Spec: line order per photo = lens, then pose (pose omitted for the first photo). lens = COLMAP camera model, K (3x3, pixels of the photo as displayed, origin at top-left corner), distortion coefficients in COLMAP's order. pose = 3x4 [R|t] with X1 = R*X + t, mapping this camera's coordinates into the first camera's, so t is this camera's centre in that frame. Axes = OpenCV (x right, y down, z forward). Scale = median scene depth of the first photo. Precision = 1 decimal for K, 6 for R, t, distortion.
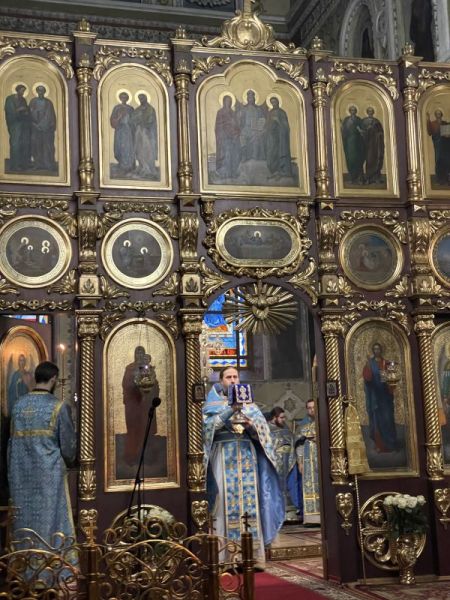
lens RADIAL K [[886.3, 0, 239.2], [0, 886.3, 311.4], [0, 0, 1]] dist [0.139855, 0.000000]
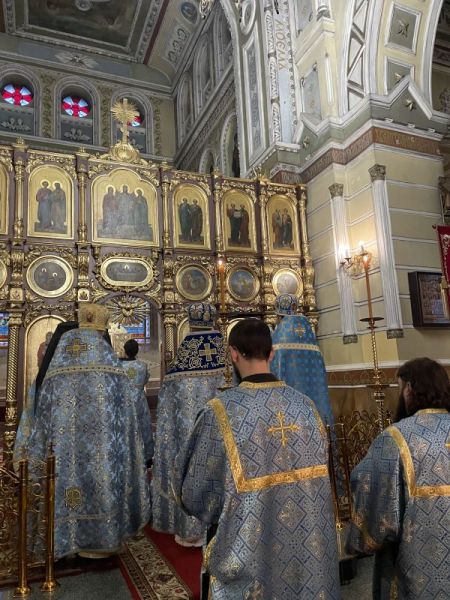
lens RADIAL K [[448.1, 0, 232.1], [0, 448.1, 307.8], [0, 0, 1]] dist [0.087822, -0.112768]
pose [[0.989730, 0.011785, 0.142460, 0.100072], [-0.009641, 0.999830, -0.015726, 0.004177], [-0.142621, 0.014191, 0.989676, 0.103660]]
